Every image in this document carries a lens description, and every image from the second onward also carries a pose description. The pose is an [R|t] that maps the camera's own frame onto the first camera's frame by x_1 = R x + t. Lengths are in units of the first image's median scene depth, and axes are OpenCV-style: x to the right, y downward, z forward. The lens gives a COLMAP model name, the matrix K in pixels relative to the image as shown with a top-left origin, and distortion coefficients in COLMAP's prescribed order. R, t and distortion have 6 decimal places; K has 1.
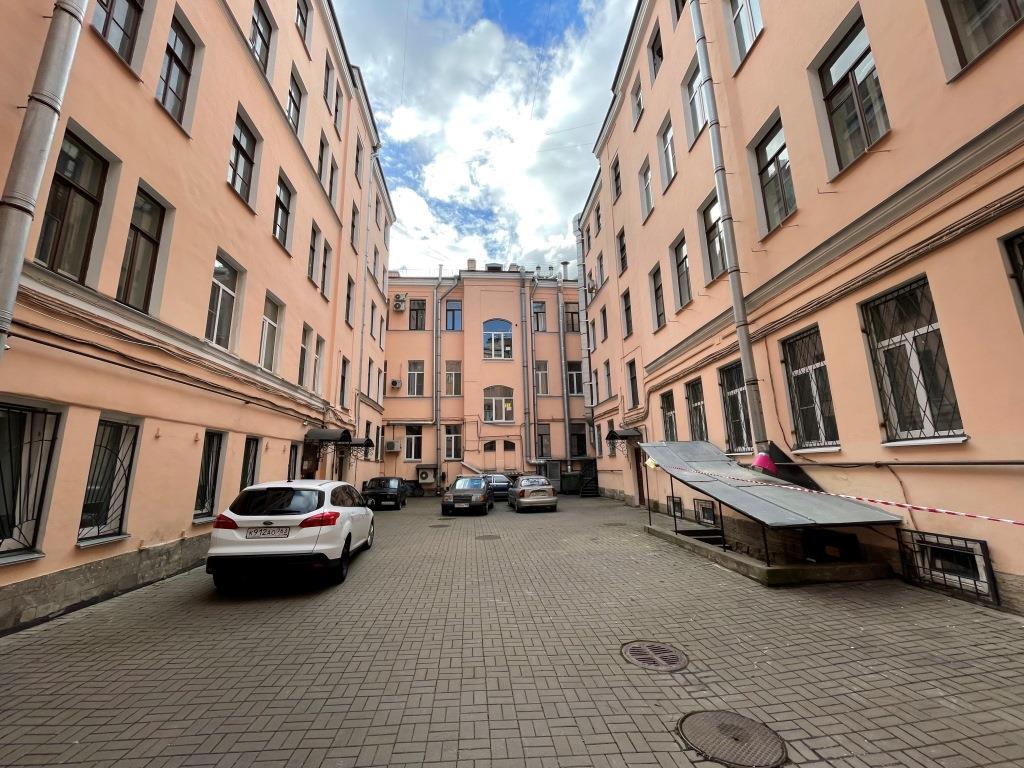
lens RADIAL K [[413.6, 0, 509.4], [0, 413.6, 383.2], [0, 0, 1]] dist [-0.005272, 0.000035]
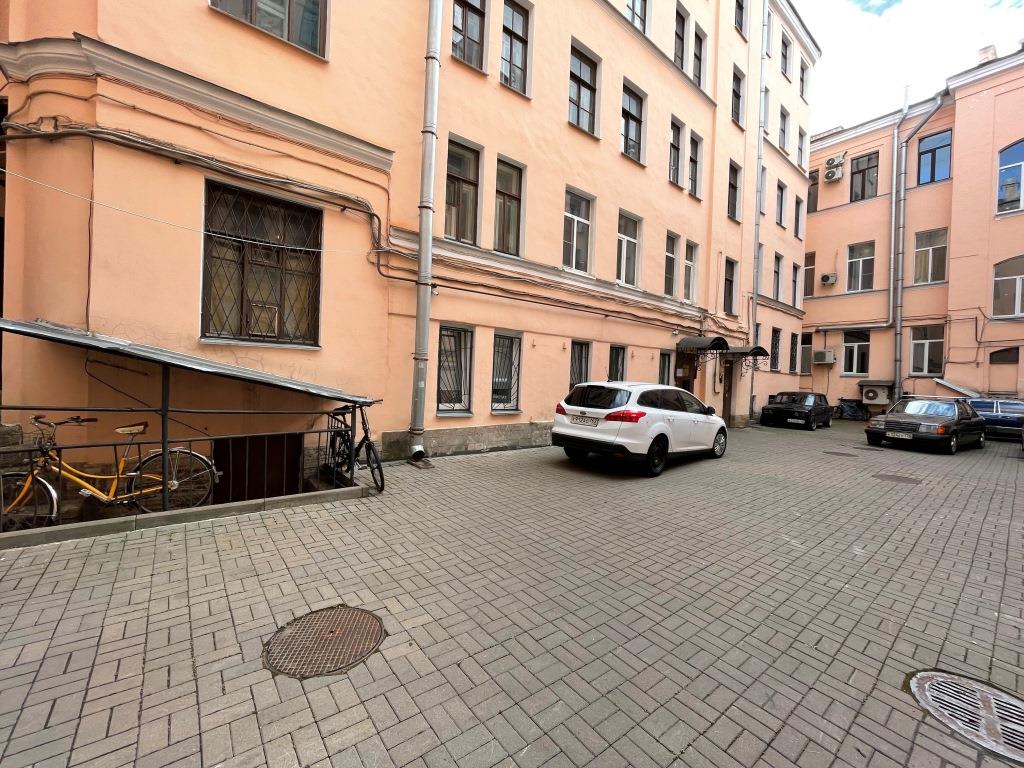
lens RADIAL K [[413.6, 0, 509.4], [0, 413.6, 383.2], [0, 0, 1]] dist [-0.005272, 0.000035]
pose [[0.547664, 0.047124, -0.835370, 0.163614], [0.125808, 0.982424, 0.137899, 0.032310], [0.827186, -0.180618, 0.532110, 0.105970]]
